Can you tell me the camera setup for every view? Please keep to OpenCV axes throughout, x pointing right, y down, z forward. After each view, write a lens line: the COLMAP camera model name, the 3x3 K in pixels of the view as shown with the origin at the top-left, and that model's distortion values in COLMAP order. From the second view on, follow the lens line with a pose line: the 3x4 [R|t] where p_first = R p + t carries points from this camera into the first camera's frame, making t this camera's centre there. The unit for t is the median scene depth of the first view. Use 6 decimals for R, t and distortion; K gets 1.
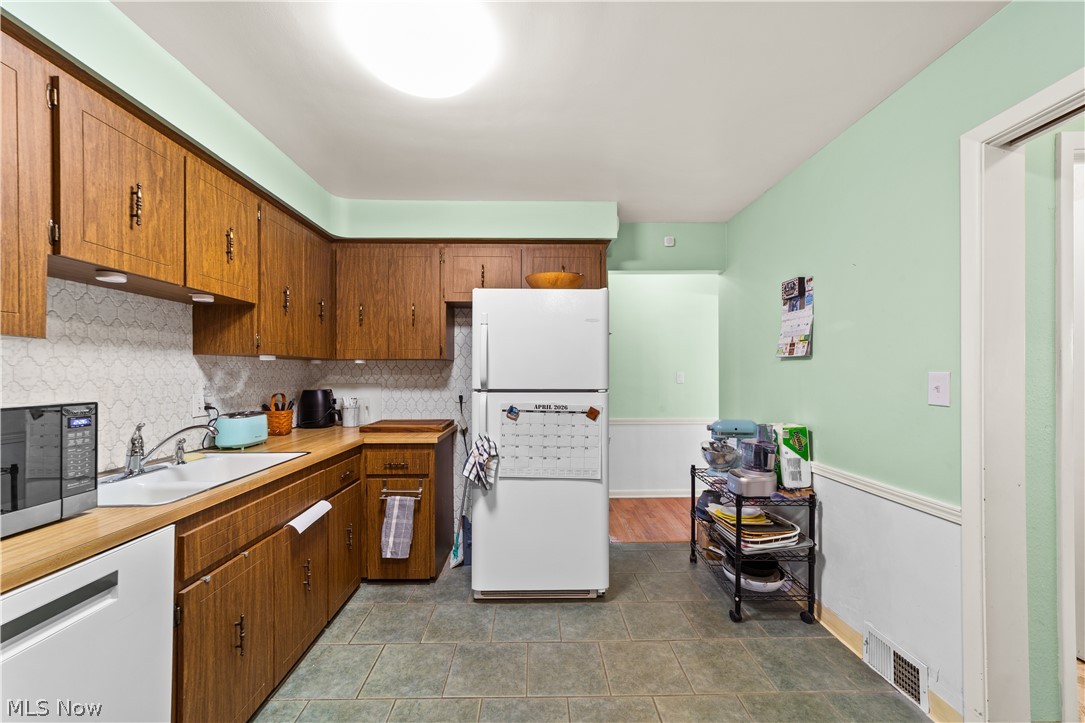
lens RADIAL K [[419.9, 0, 538.8], [0, 419.9, 370.7], [0, 0, 1]] dist [-0.001875, 0.000187]
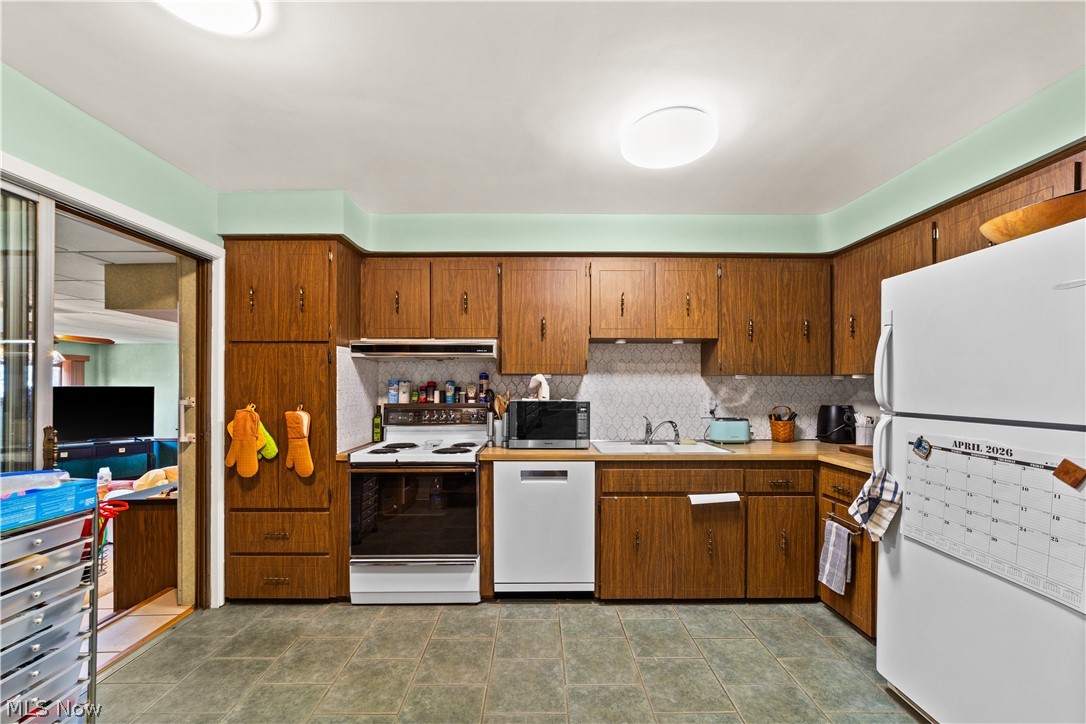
lens RADIAL K [[420.5, 0, 538.8], [0, 420.5, 381.4], [0, 0, 1]] dist [-0.003400, -0.000030]
pose [[-0.007633, -0.012885, -0.999888, 0.629118], [0.004193, 0.999908, -0.012918, -0.002539], [0.999962, -0.004291, -0.007578, 0.379798]]
